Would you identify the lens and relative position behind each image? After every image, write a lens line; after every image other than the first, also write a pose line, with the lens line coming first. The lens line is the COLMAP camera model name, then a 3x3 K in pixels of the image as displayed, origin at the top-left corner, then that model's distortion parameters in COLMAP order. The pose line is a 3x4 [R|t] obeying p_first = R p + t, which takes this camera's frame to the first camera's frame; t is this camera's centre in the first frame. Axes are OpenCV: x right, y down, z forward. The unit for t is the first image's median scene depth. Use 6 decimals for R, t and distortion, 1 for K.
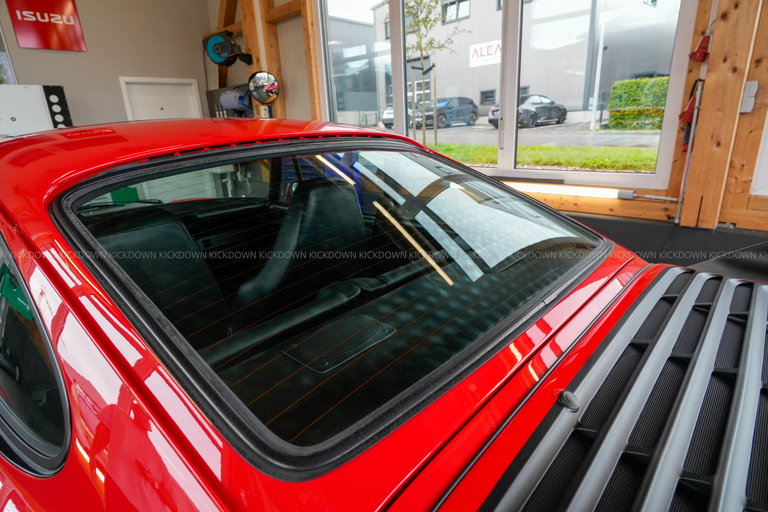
lens RADIAL K [[404.1, 0, 386.3], [0, 404.1, 247.0], [0, 0, 1]] dist [0.000688, 0.000234]
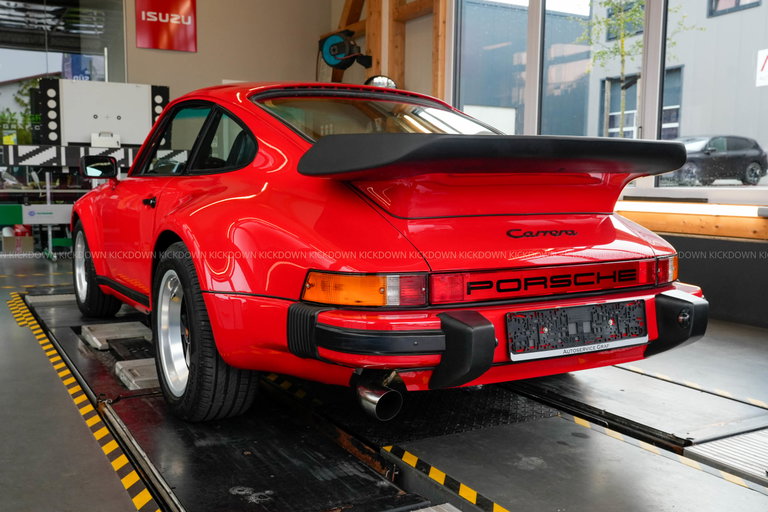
lens RADIAL K [[763.8, 0, 384.0], [0, 763.8, 256.0], [0, 0, 1]] dist [0.006441, -0.001888]
pose [[0.955047, 0.081213, -0.285114, 0.171676], [-0.136208, 0.974431, -0.178694, 0.200054], [0.263311, 0.209495, 0.941689, -0.384960]]
